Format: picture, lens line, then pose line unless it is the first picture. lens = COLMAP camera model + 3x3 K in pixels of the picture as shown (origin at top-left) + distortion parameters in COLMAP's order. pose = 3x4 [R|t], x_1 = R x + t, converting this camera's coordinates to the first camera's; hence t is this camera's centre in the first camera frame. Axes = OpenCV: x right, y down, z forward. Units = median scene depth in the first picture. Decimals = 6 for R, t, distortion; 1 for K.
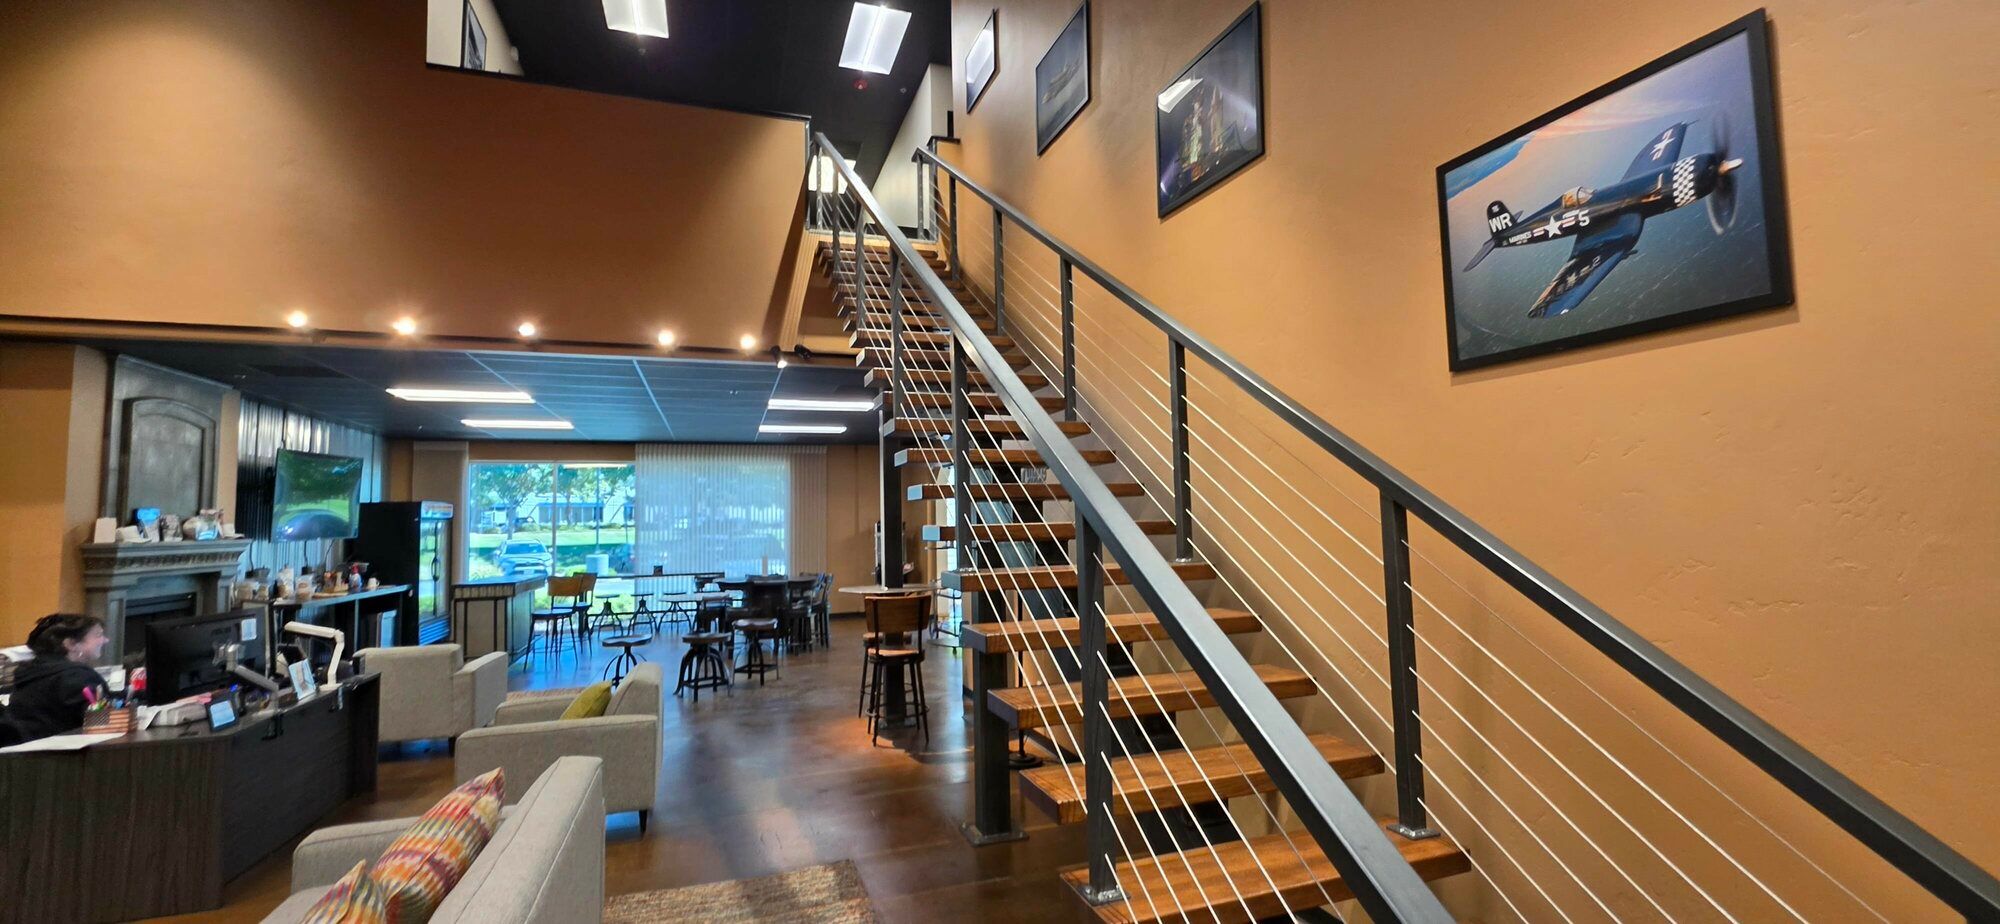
lens RADIAL K [[804.2, 0, 1000.0], [0, 804.2, 462.0], [0, 0, 1]] dist [-0.000721, -0.000082]
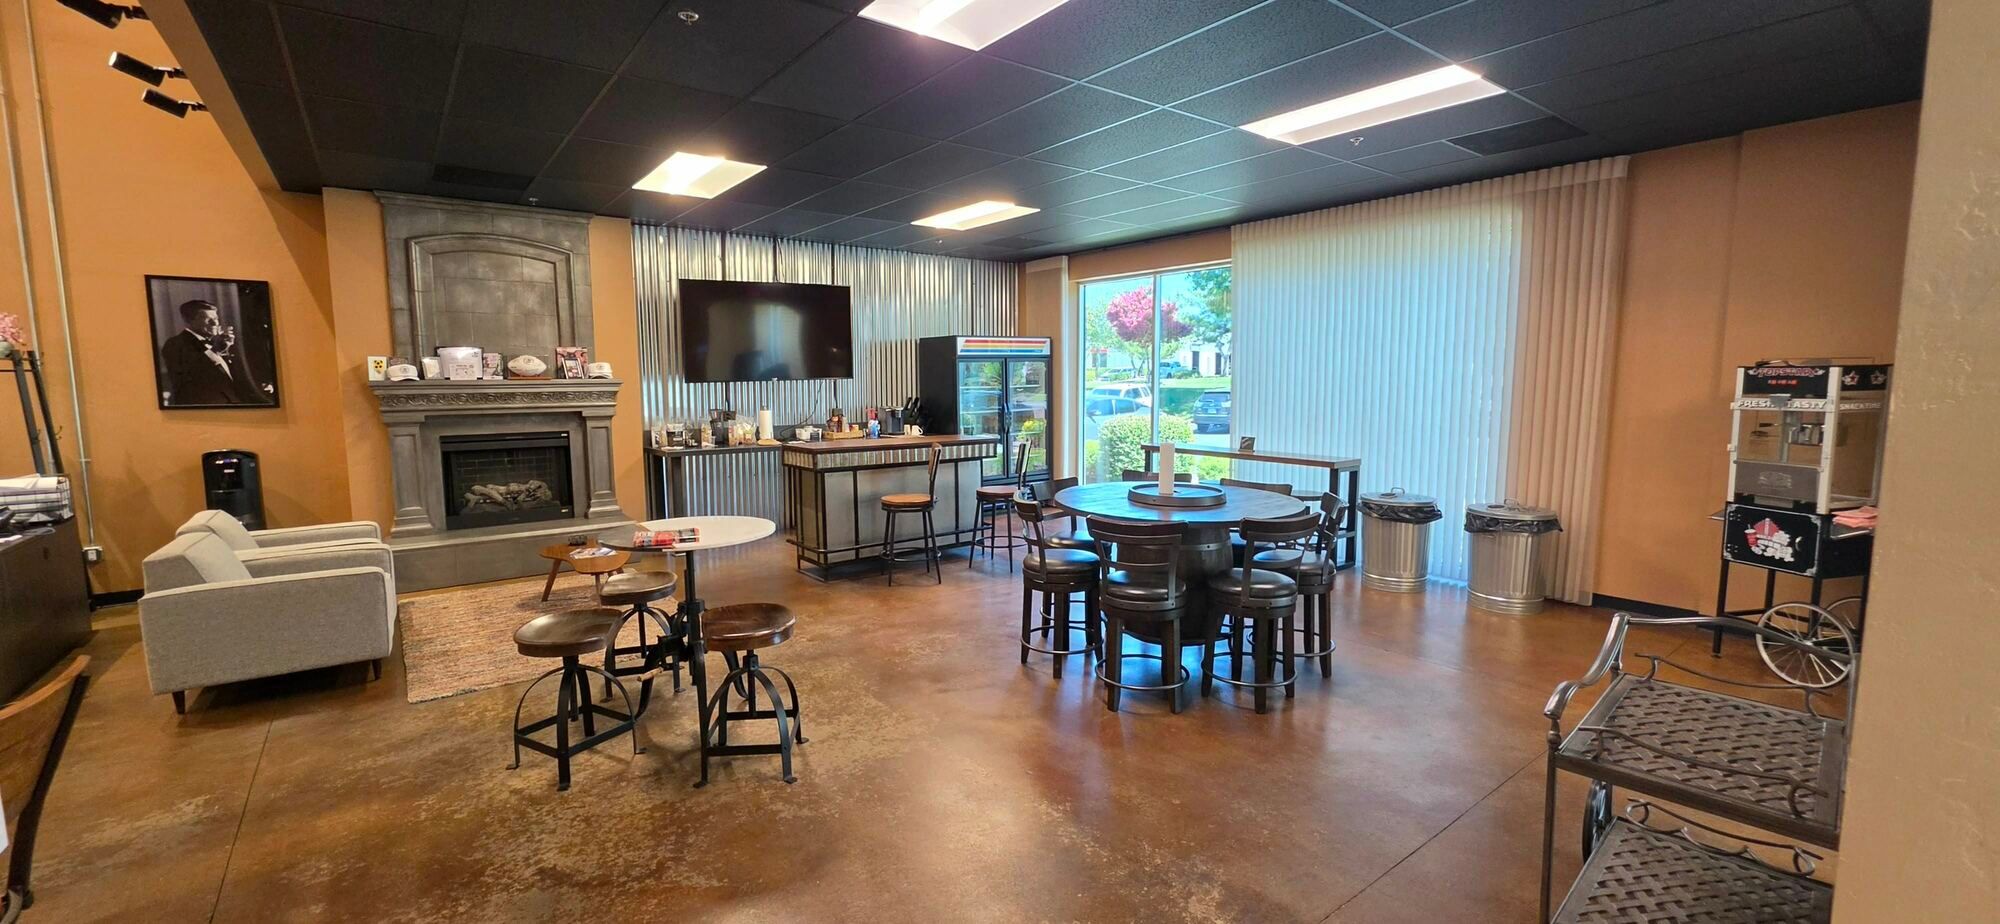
lens RADIAL K [[804.2, 0, 1000.0], [0, 804.2, 462.0], [0, 0, 1]] dist [-0.000721, -0.000082]
pose [[0.320521, 0.119084, -0.939726, 0.093119], [0.073007, 0.986010, 0.149850, 0.066033], [0.944424, -0.116636, 0.307343, 0.880712]]
